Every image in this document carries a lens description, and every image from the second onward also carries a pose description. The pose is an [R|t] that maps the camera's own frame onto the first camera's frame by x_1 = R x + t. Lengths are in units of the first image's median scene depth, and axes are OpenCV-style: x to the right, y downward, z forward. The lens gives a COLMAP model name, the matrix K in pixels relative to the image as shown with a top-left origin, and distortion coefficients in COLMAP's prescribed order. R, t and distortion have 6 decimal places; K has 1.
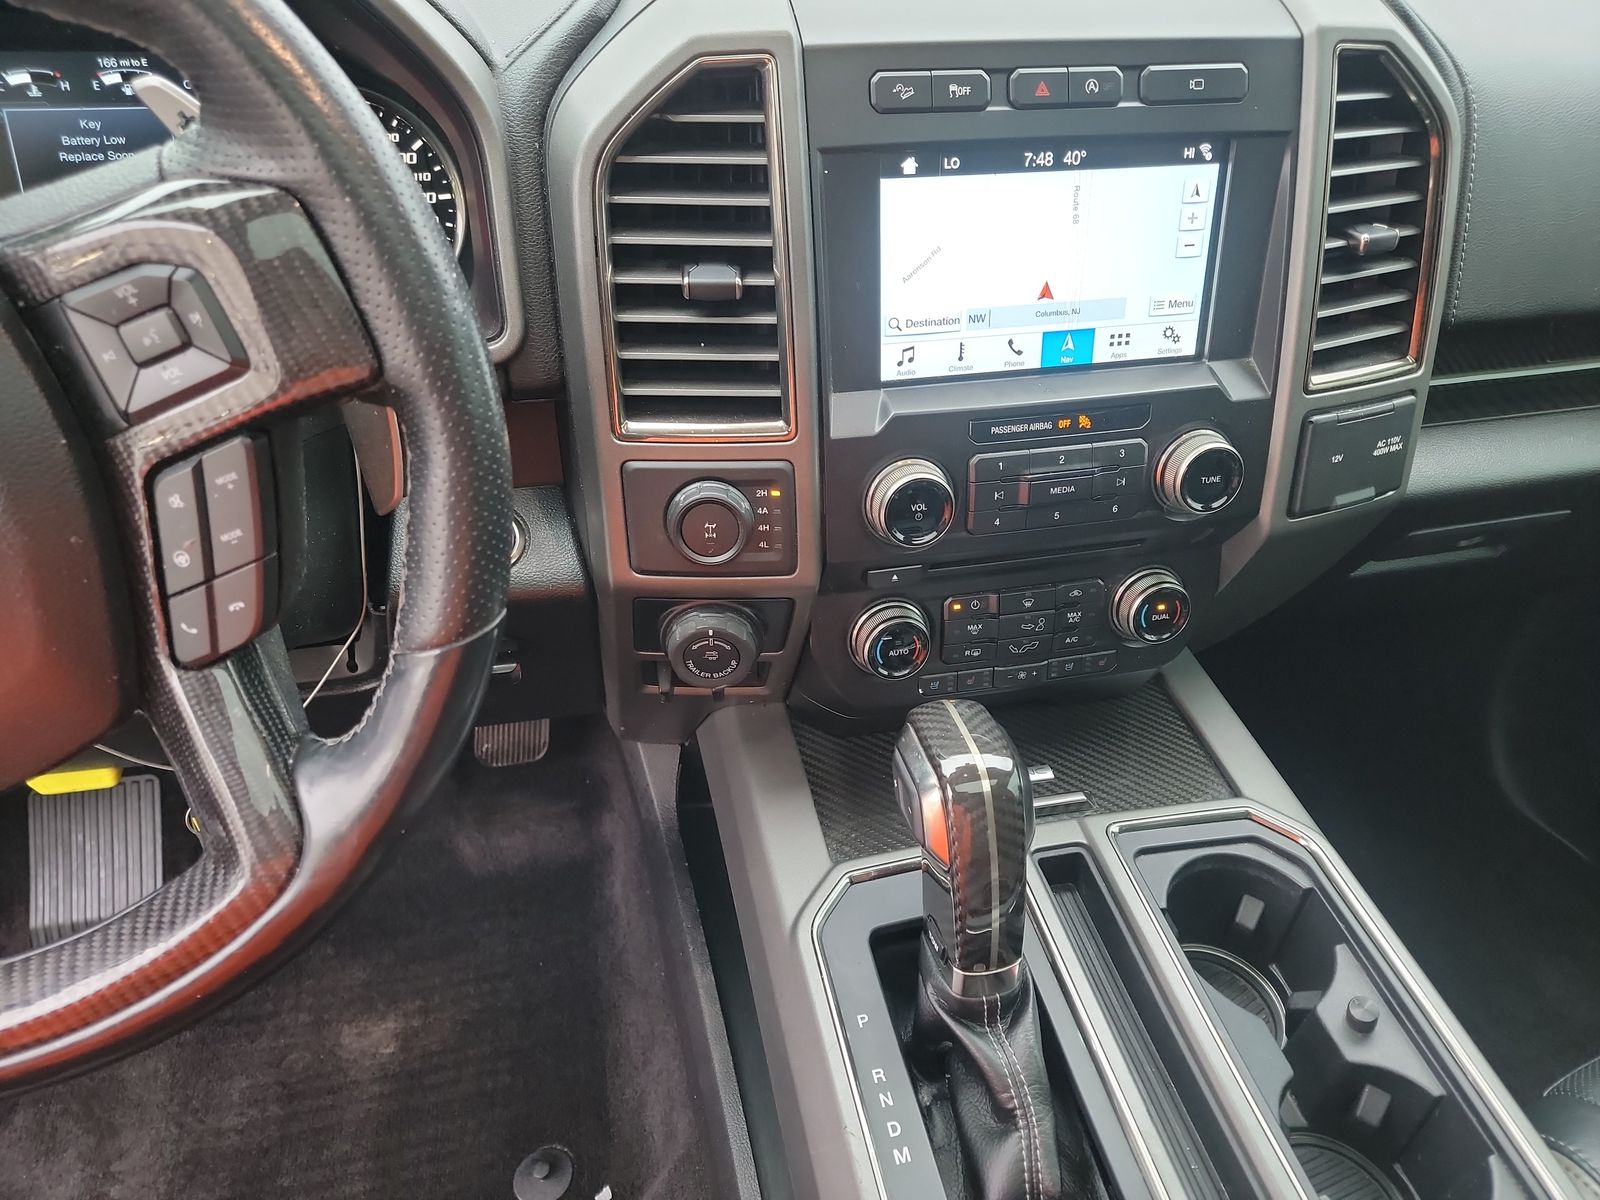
lens RADIAL K [[1107.9, 0, 805.0], [0, 1107.9, 598.4], [0, 0, 1]] dist [0.046707, -0.006255]
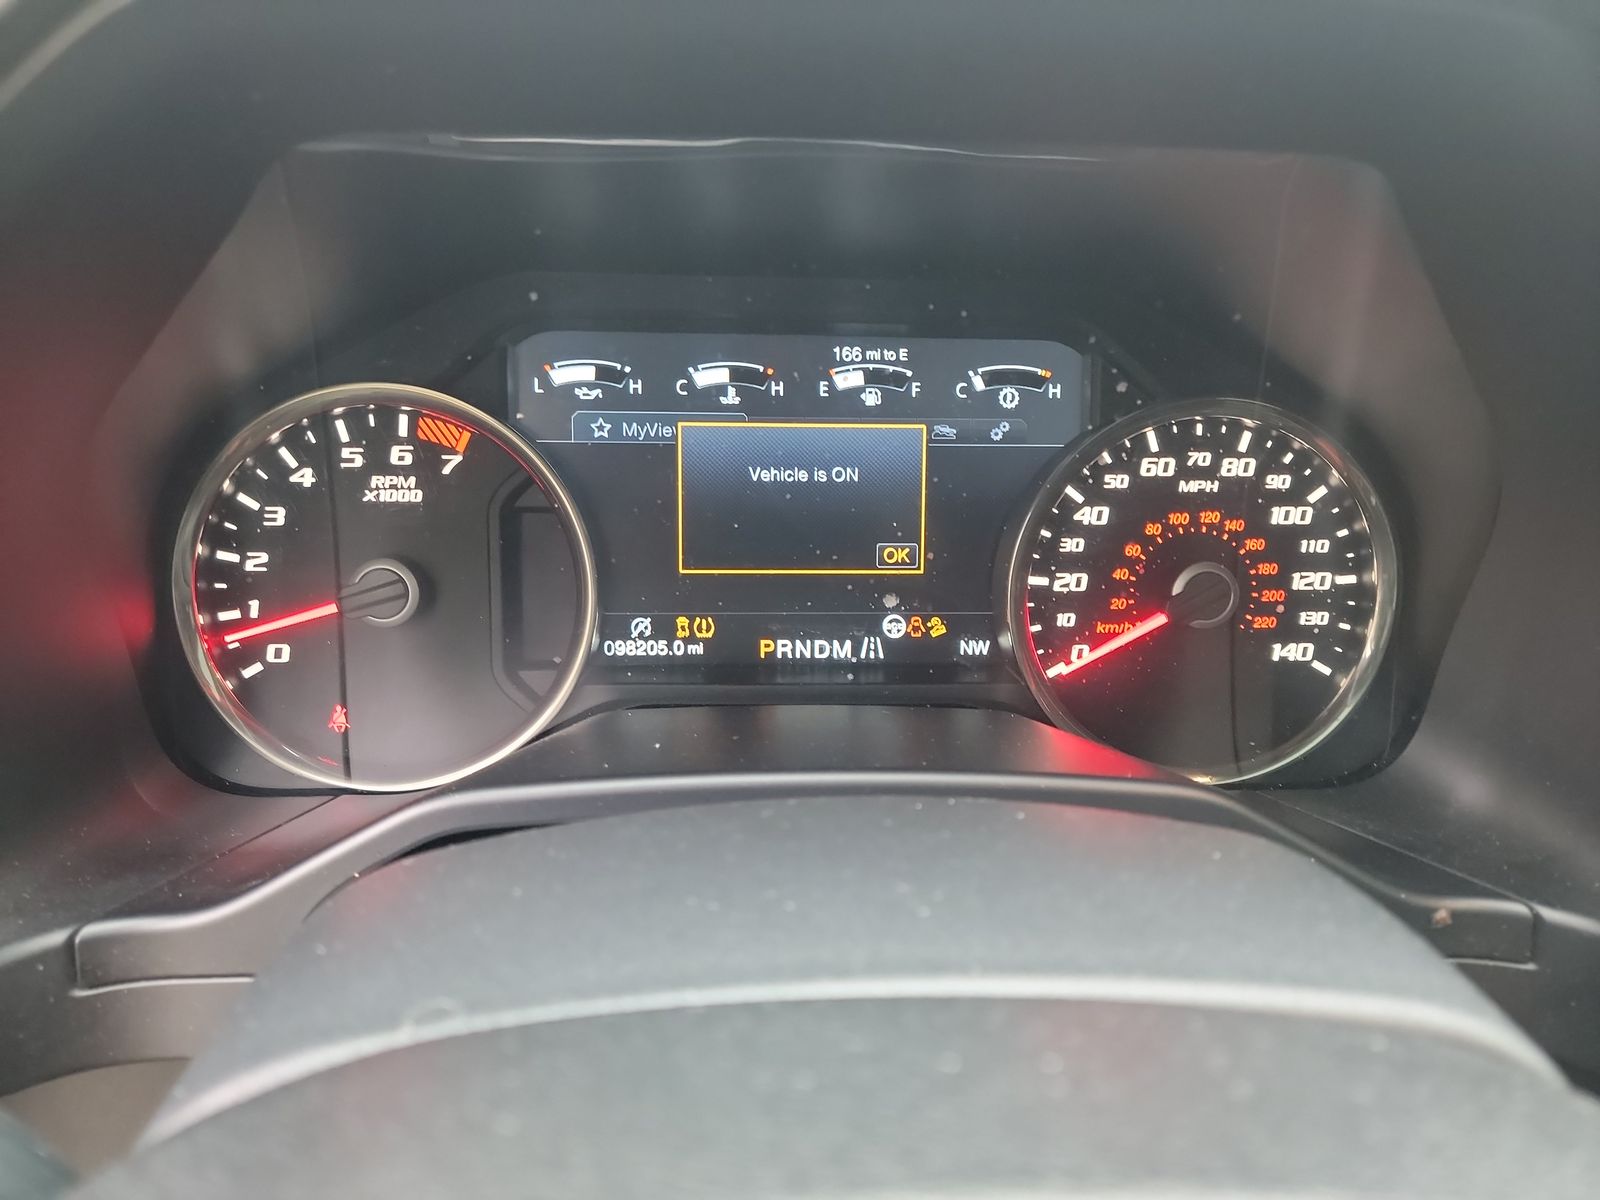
lens RADIAL K [[1107.9, 0, 805.0], [0, 1107.9, 598.4], [0, 0, 1]] dist [0.046707, -0.006255]
pose [[0.988665, 0.072184, -0.131651, -0.549299], [-0.095297, 0.979274, -0.178719, -0.236882], [0.116021, 0.189239, 0.975053, 0.446509]]
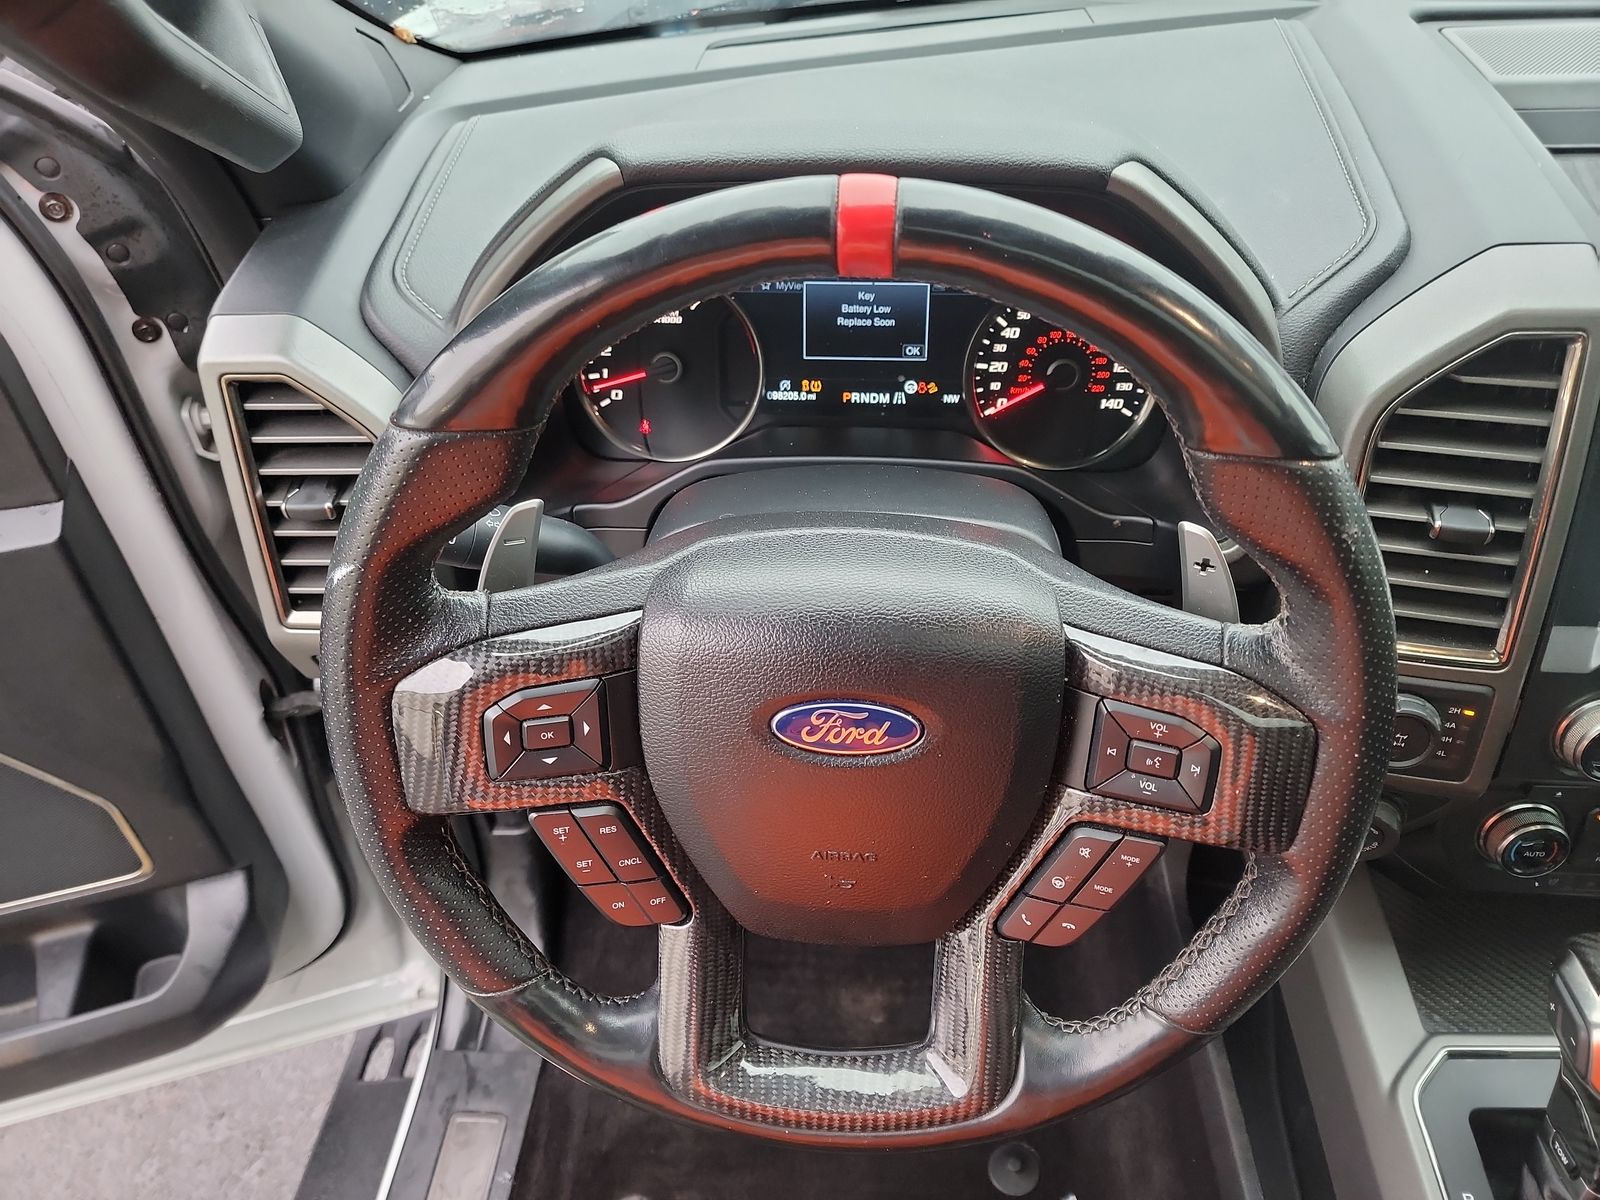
lens RADIAL K [[1107.9, 0, 805.0], [0, 1107.9, 598.4], [0, 0, 1]] dist [0.046707, -0.006255]
pose [[0.961382, 0.147576, -0.232304, -0.375471], [-0.126525, 0.986588, 0.103129, -0.217872], [0.244408, -0.069754, 0.967160, -0.168775]]
